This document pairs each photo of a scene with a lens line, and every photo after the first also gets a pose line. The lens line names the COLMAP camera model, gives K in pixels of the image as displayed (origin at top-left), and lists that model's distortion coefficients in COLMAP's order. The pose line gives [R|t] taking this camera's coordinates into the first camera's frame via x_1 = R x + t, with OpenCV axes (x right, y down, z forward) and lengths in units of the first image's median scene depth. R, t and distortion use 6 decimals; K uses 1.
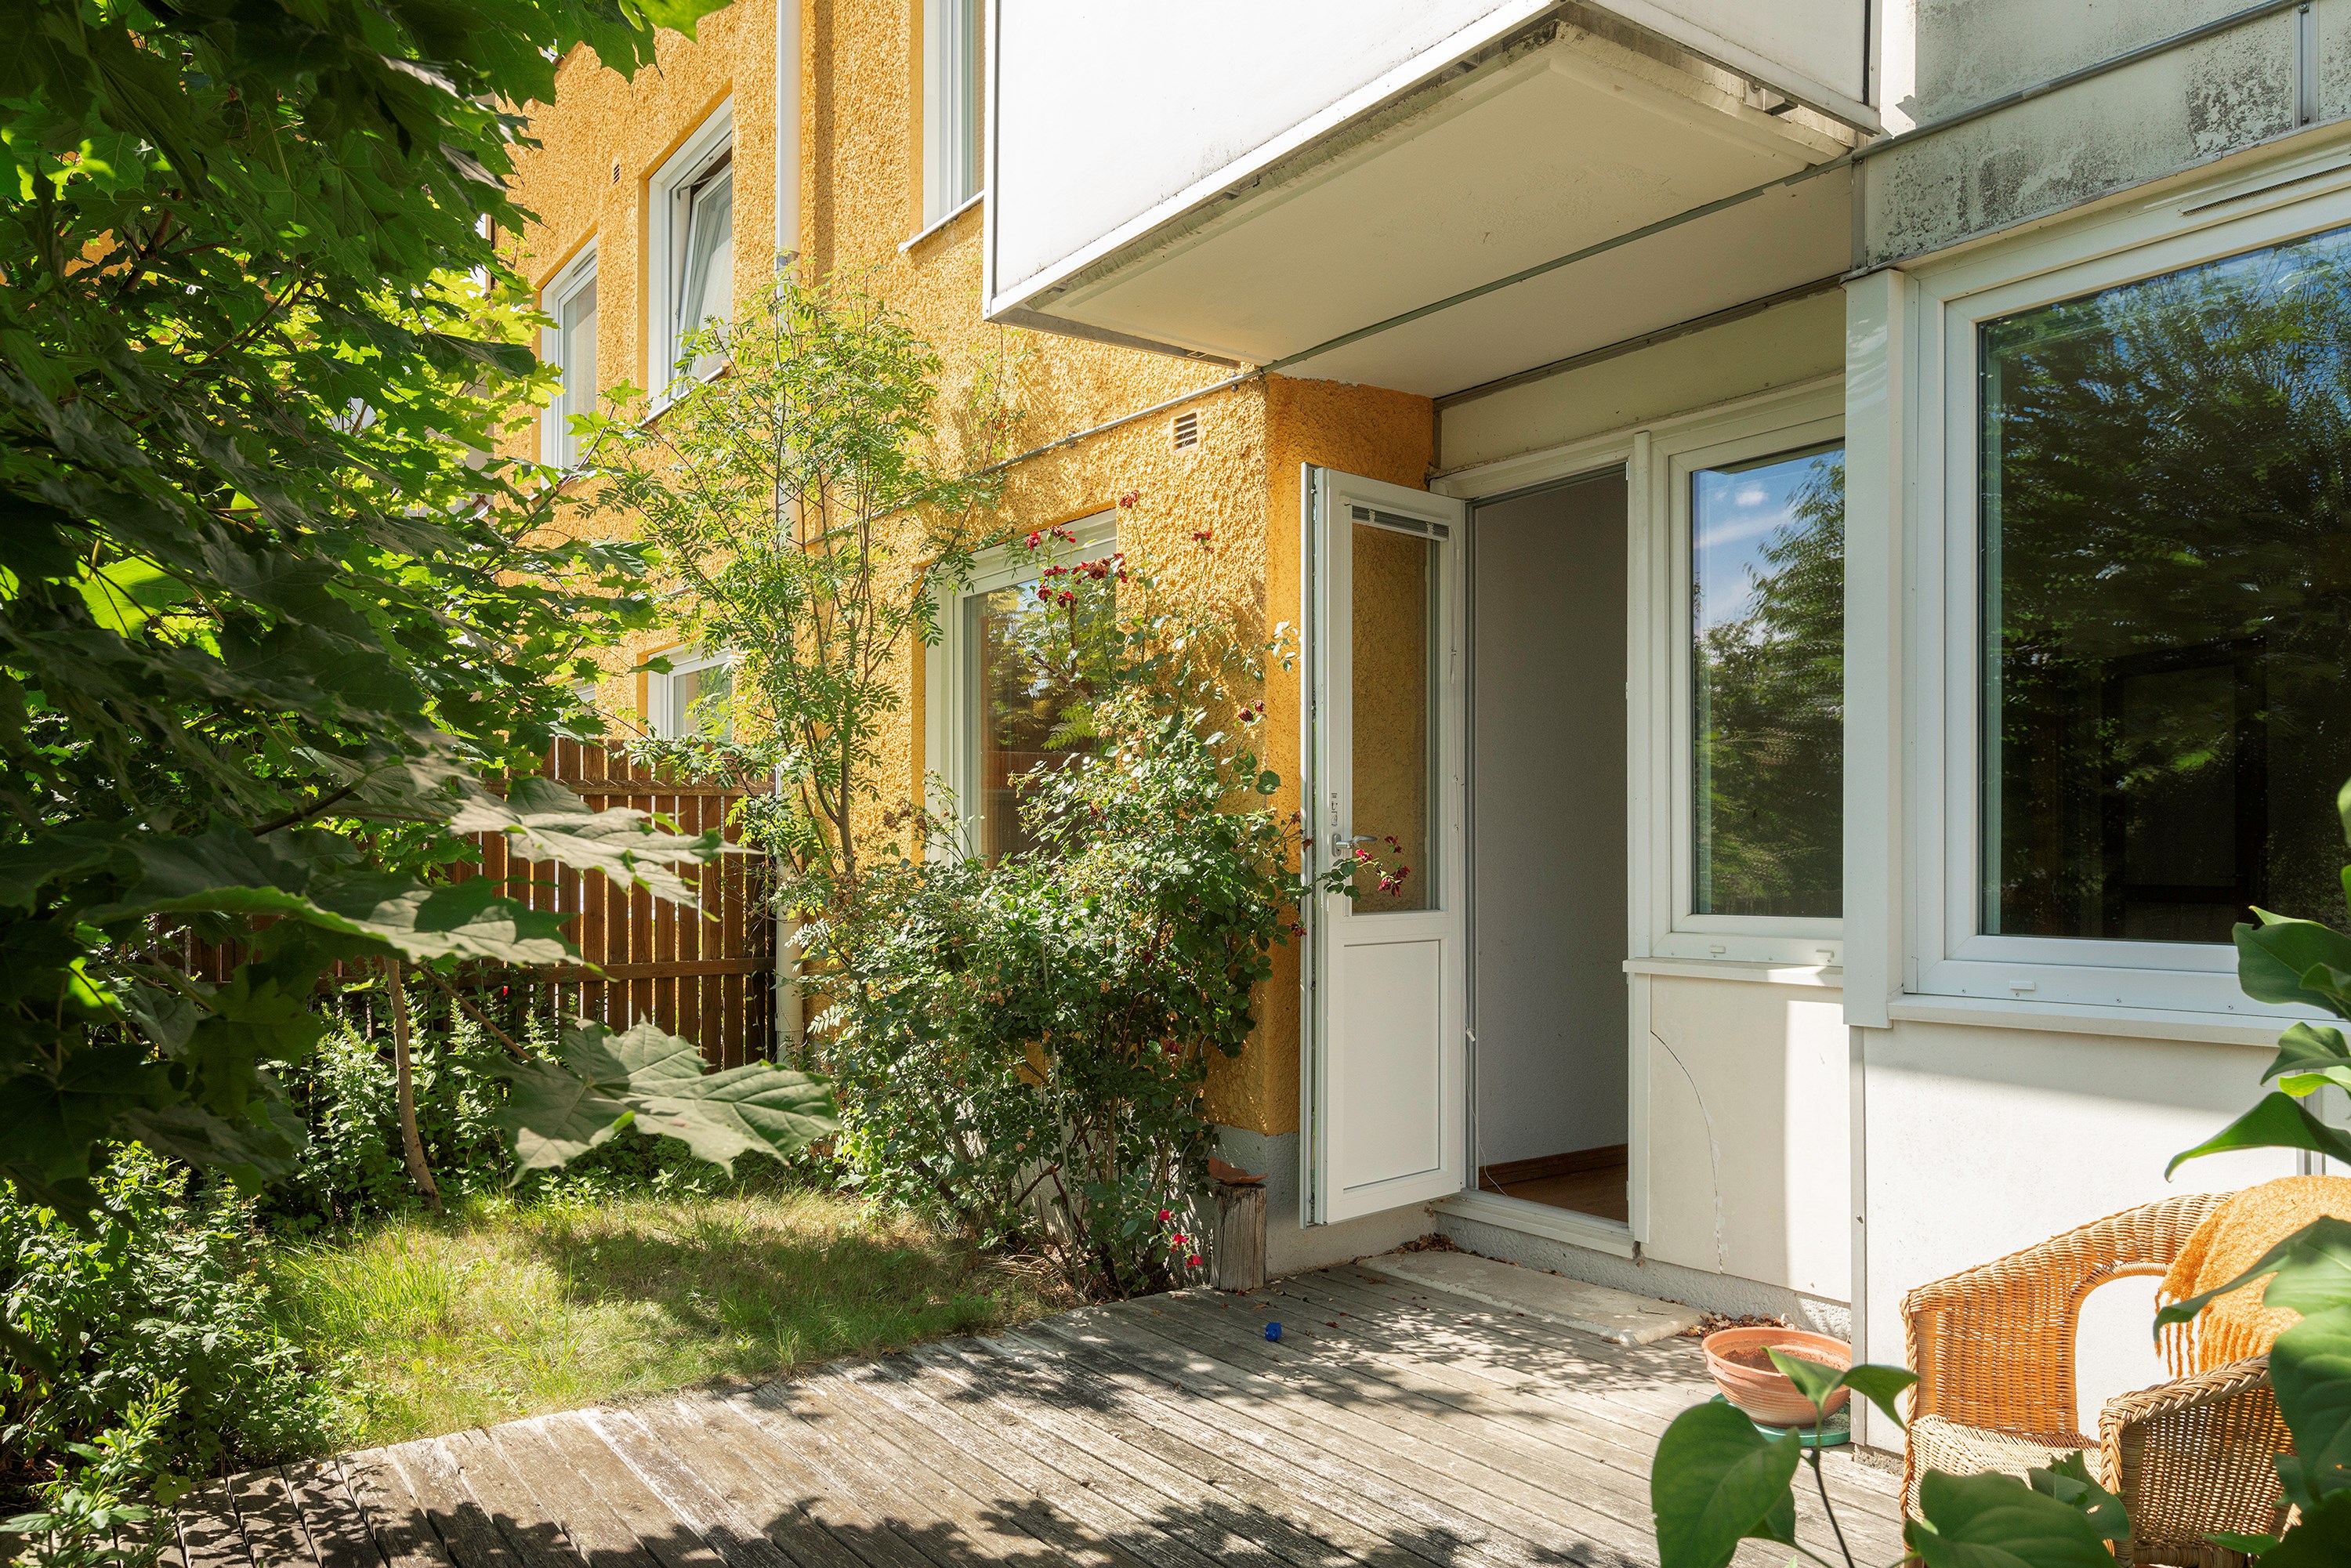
lens RADIAL K [[1630.9, 0, 1174.5], [0, 1630.9, 800.6], [0, 0, 1]] dist [-0.022204, -0.000660]
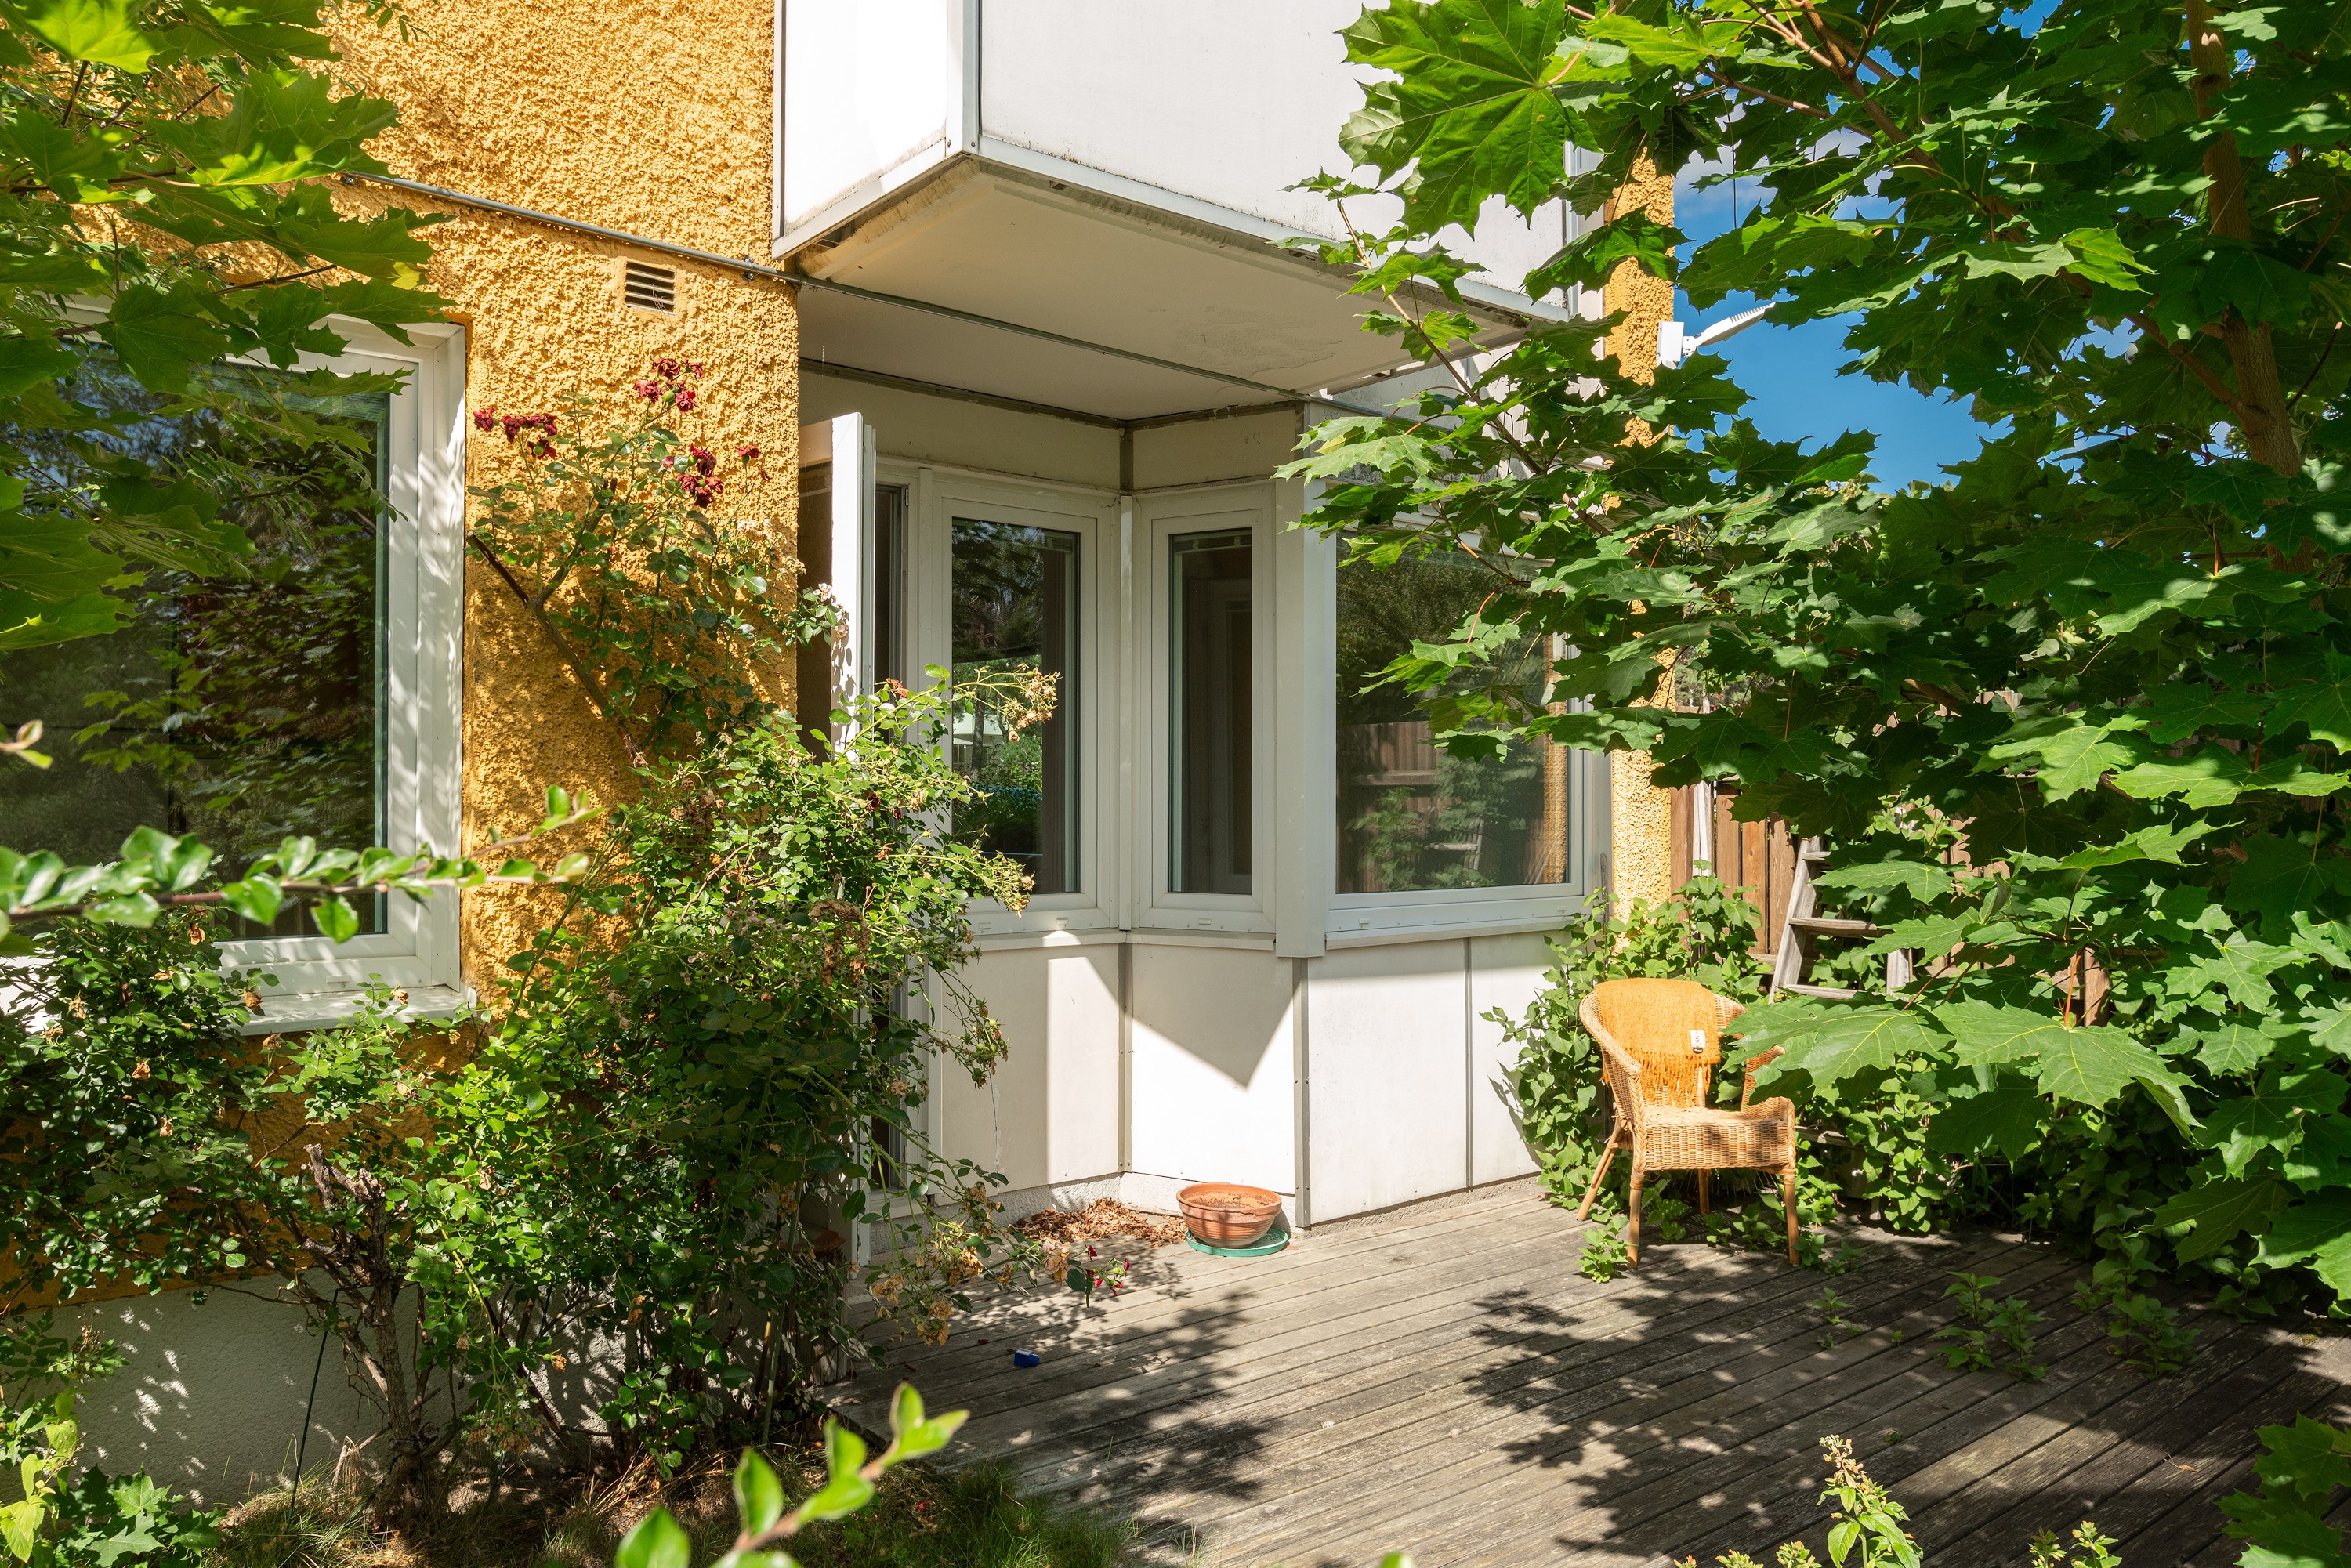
lens RADIAL K [[1531.7, 0, 1173.7], [0, 1531.7, 785.3], [0, 0, 1]] dist [0.010454, 0.000640]
pose [[-0.027461, 0.019232, 0.999438, -0.925343], [-0.033149, 0.999248, -0.020139, 0.006752], [-0.999073, -0.033683, -0.026803, 1.035792]]
